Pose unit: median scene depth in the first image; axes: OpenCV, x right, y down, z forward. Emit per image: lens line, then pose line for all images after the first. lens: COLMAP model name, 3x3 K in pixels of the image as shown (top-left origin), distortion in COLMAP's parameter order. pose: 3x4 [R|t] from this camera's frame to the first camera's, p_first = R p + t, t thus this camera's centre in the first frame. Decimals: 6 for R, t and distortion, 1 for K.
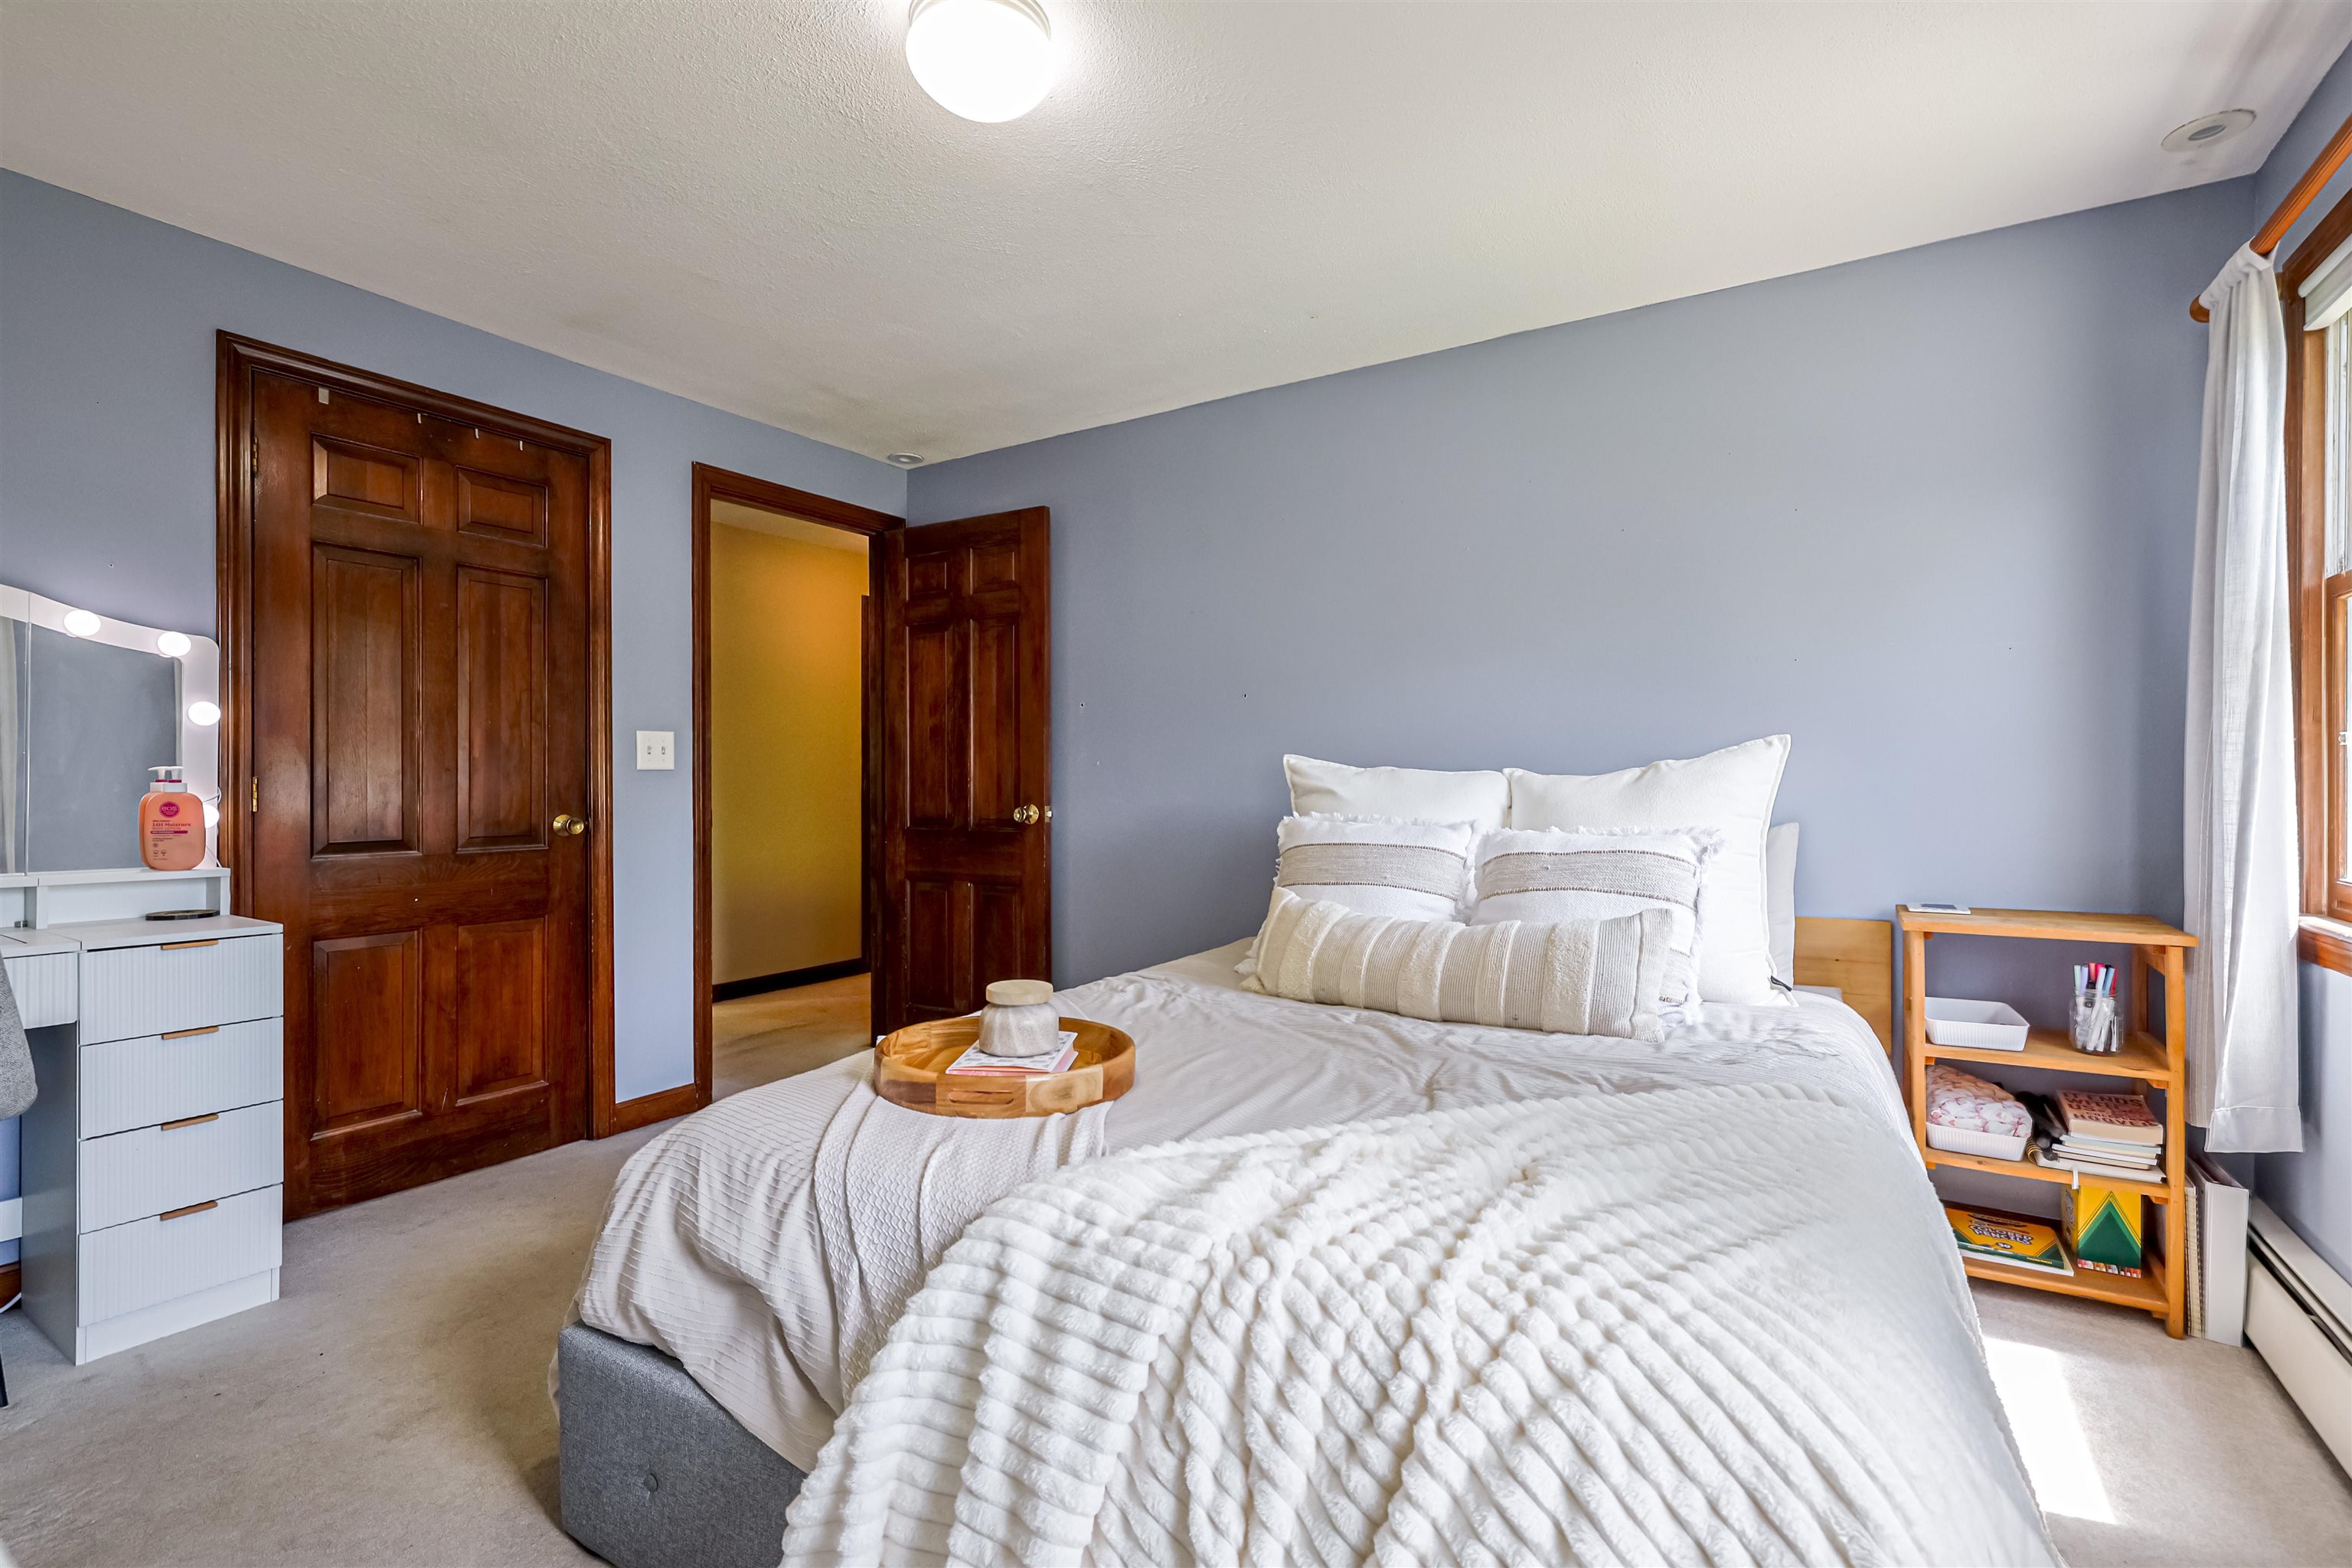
lens RADIAL K [[1061.1, 0, 1176.0], [0, 1061.1, 784.0], [0, 0, 1]] dist [-0.001387, -0.000213]
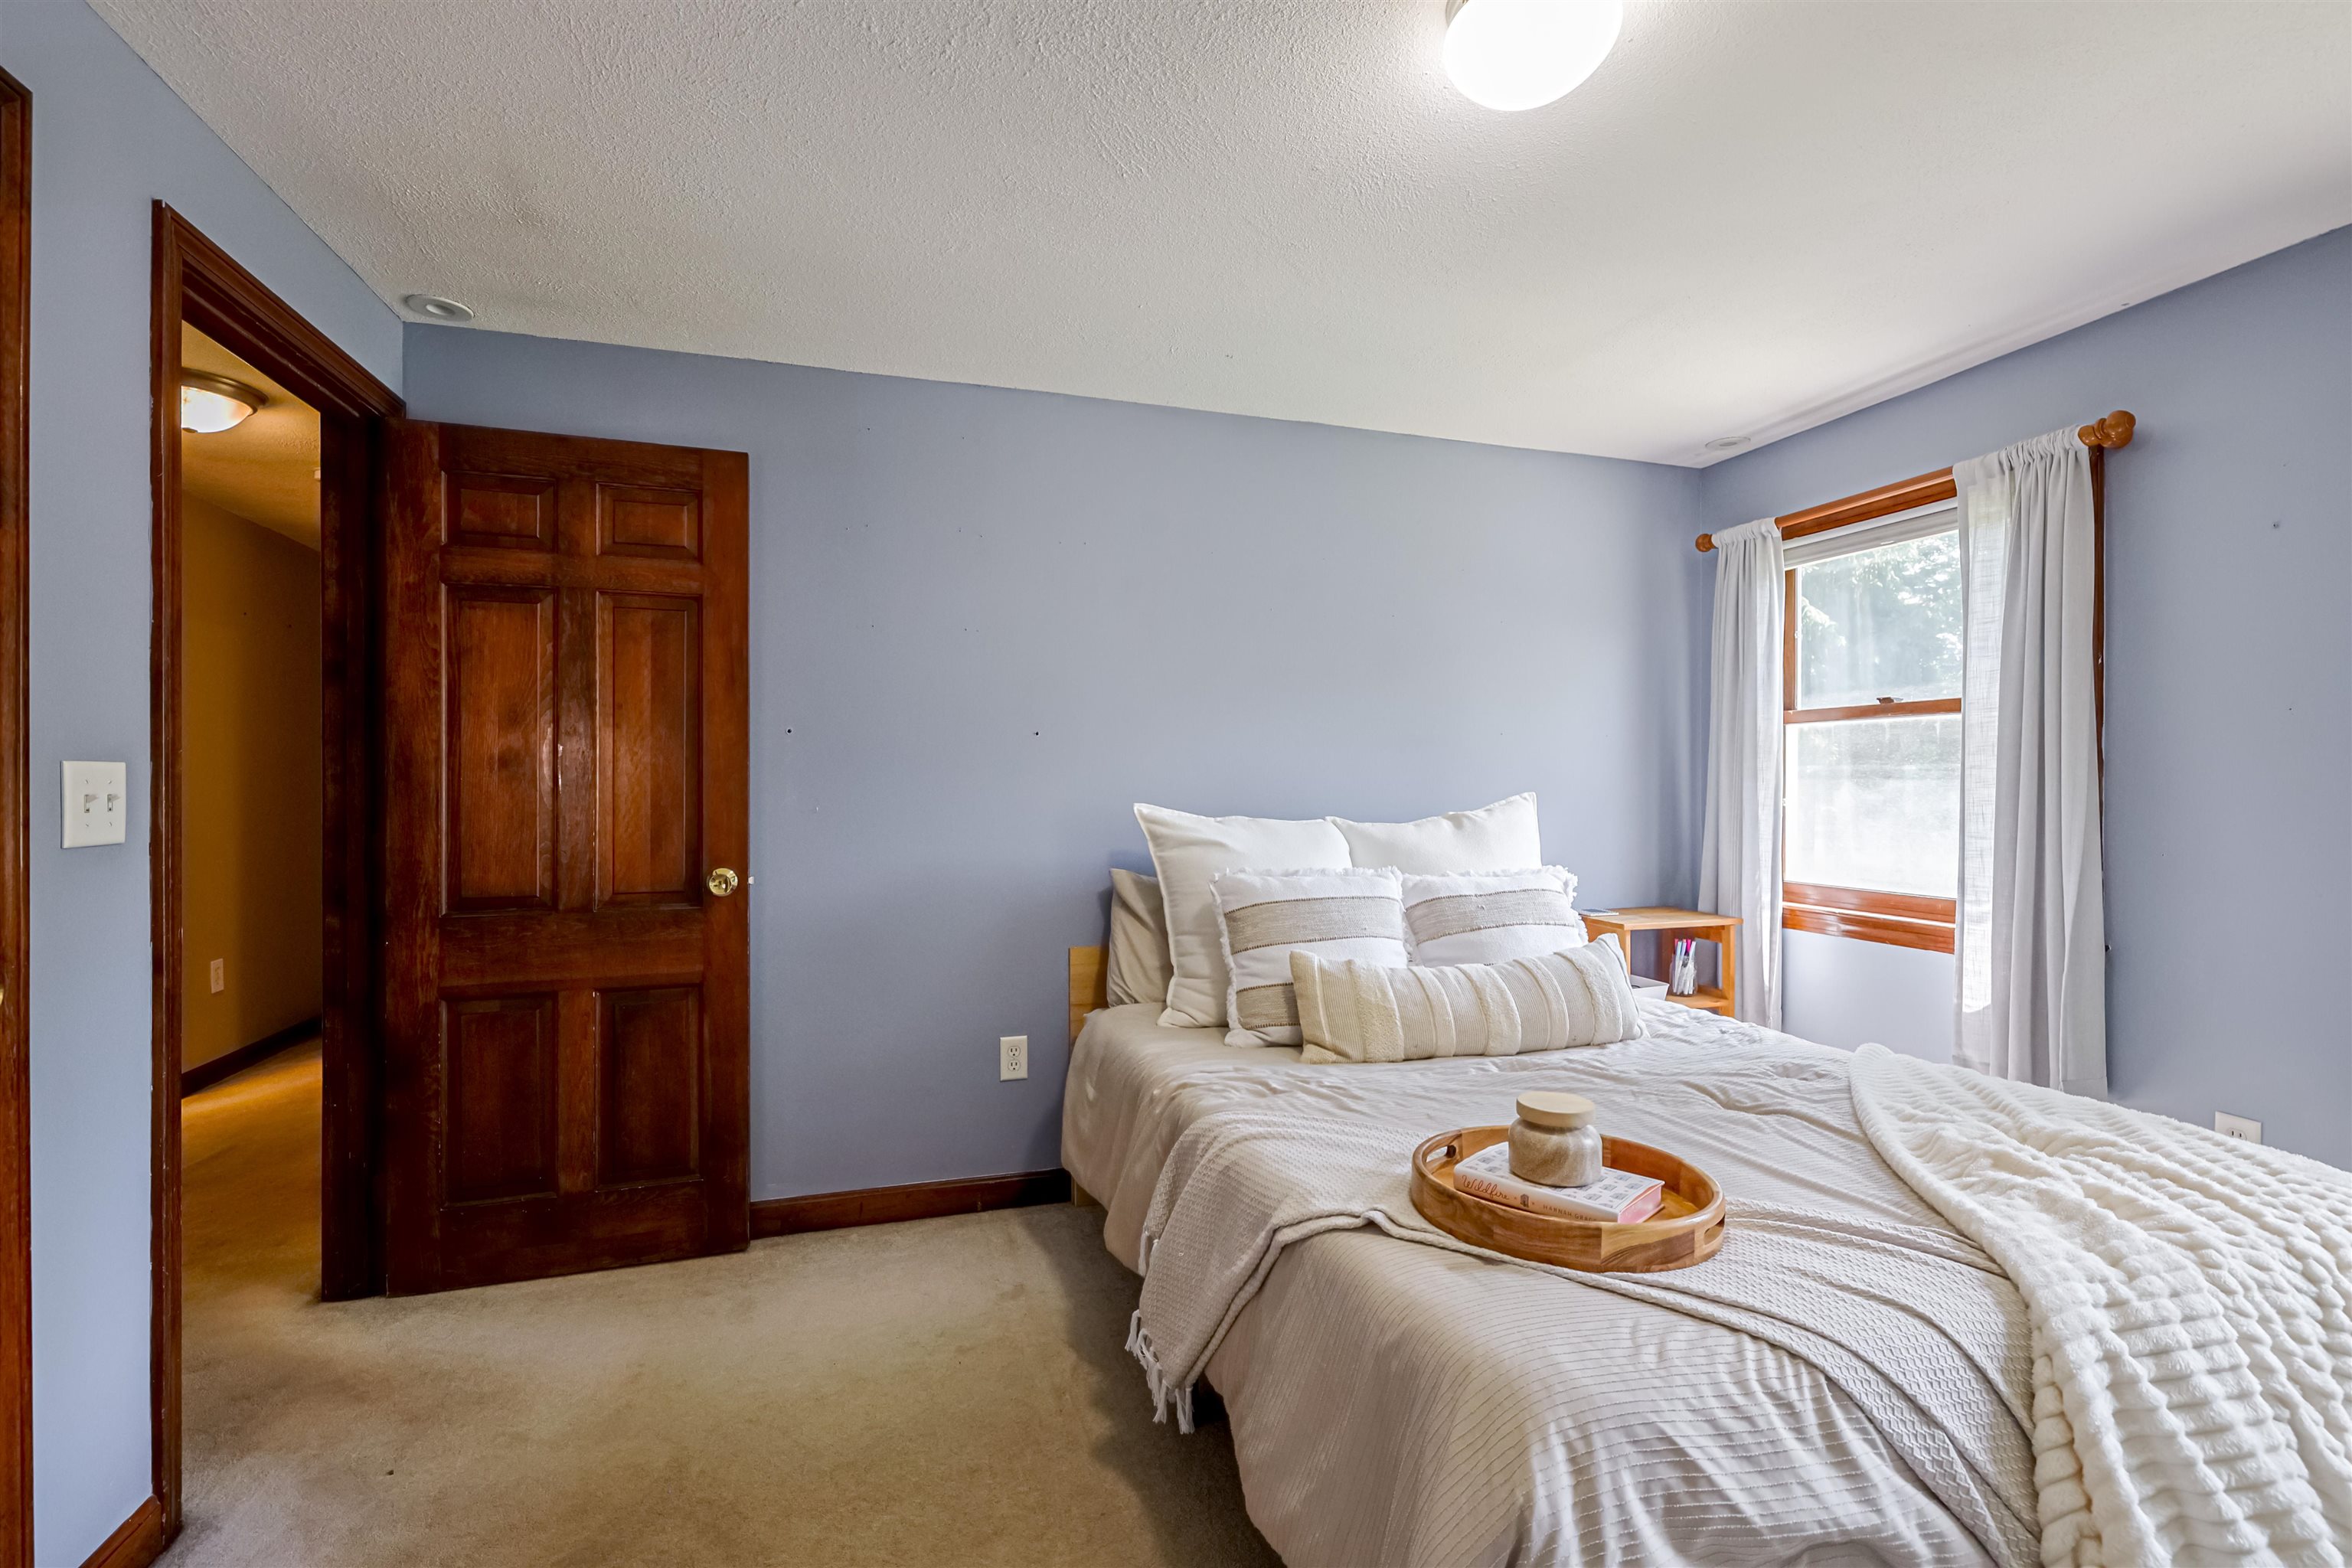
lens RADIAL K [[1050.1, 0, 1185.2], [0, 1050.1, 785.4], [0, 0, 1]] dist [0.000009, -0.000444]
pose [[0.647127, 0.003264, 0.762375, -0.472518], [0.001028, 0.999986, -0.005153, -0.032187], [-0.762381, 0.004119, 0.647115, 0.309727]]
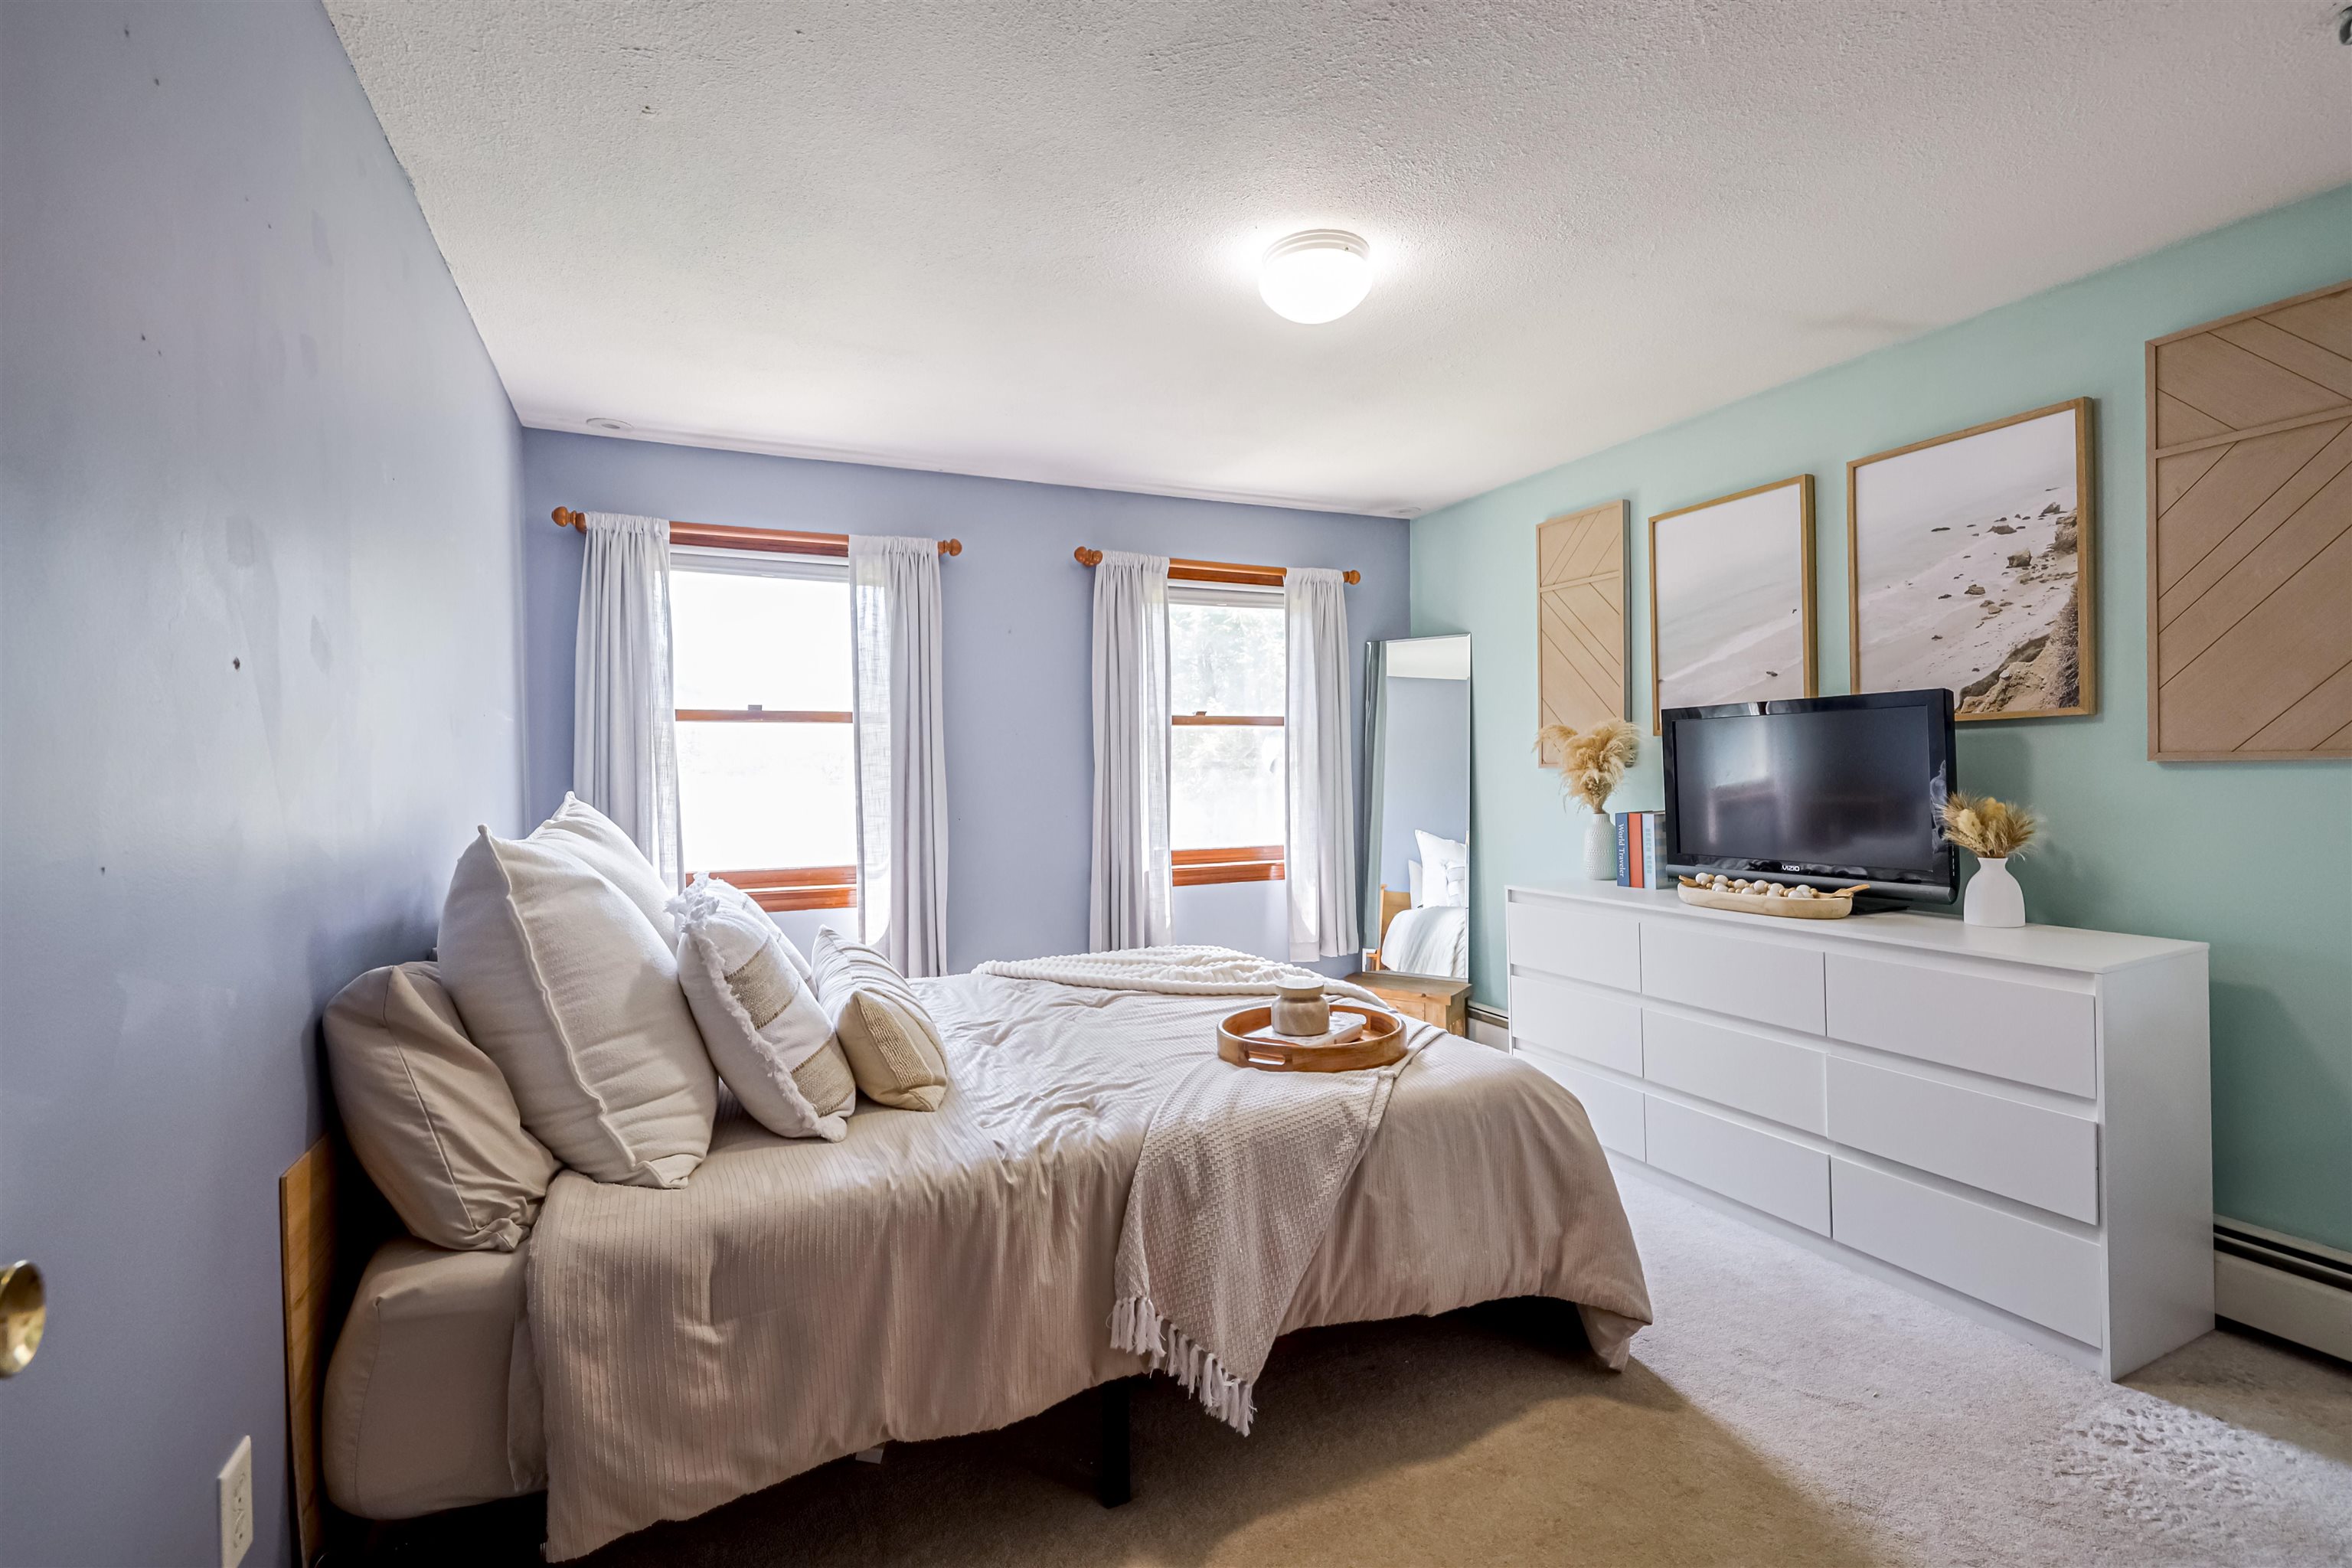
lens RADIAL K [[1050.1, 0, 1185.2], [0, 1050.1, 785.4], [0, 0, 1]] dist [0.000009, -0.000444]
pose [[-0.832160, 0.021146, 0.554133, -0.343948], [0.035747, 0.999240, 0.015549, -0.032670], [-0.553383, 0.032748, -0.832283, 1.002117]]
